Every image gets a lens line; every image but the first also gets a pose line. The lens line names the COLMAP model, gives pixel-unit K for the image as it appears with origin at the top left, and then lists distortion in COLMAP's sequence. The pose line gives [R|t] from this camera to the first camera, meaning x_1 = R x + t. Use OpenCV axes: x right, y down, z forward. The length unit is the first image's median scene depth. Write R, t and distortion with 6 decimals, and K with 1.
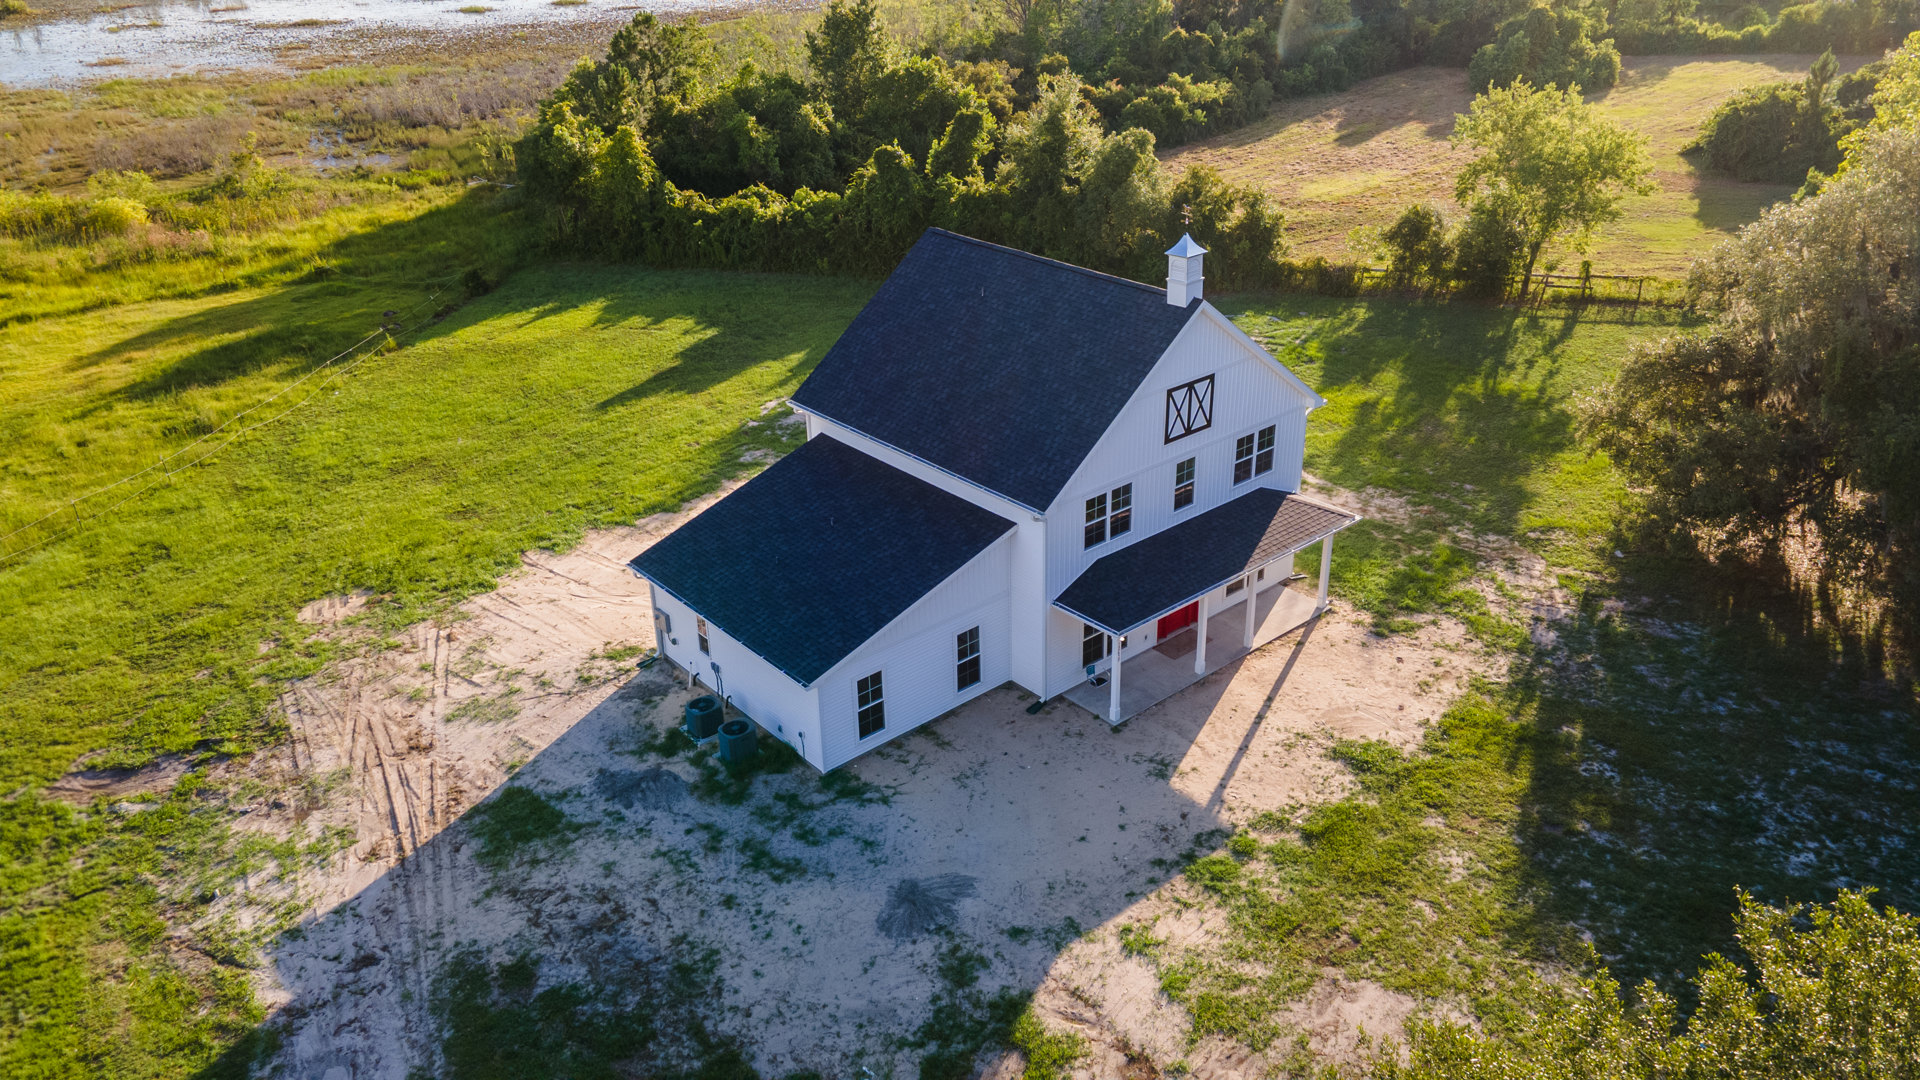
lens RADIAL K [[1407.2, 0, 960.0], [0, 1407.2, 540.0], [0, 0, 1]] dist [0.010685, 0.079420]
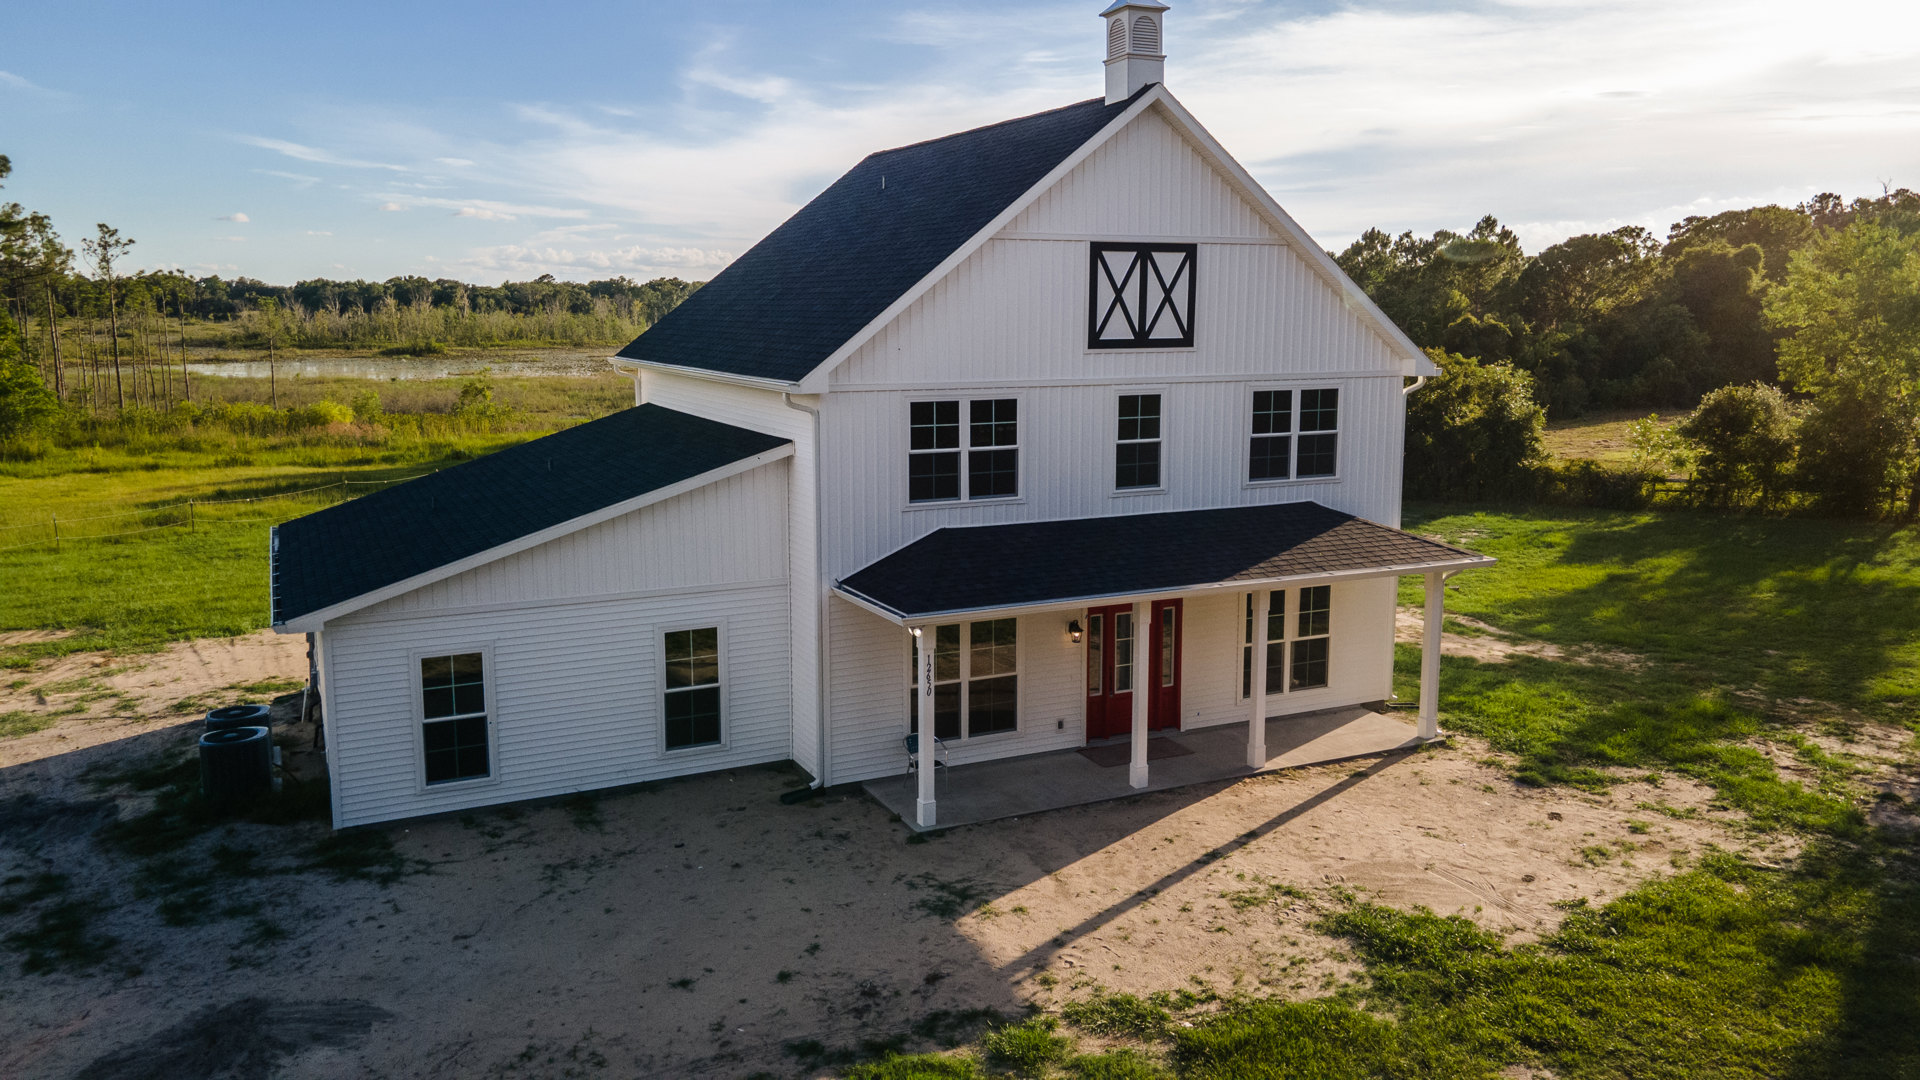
lens RADIAL K [[1407.2, 0, 960.0], [0, 1407.2, 540.0], [0, 0, 1]] dist [0.010685, 0.079420]
pose [[0.966407, 0.064097, -0.248894, 0.238141], [-0.133476, 0.952736, -0.272907, 0.163705], [0.219638, 0.296961, 0.929287, 0.485684]]
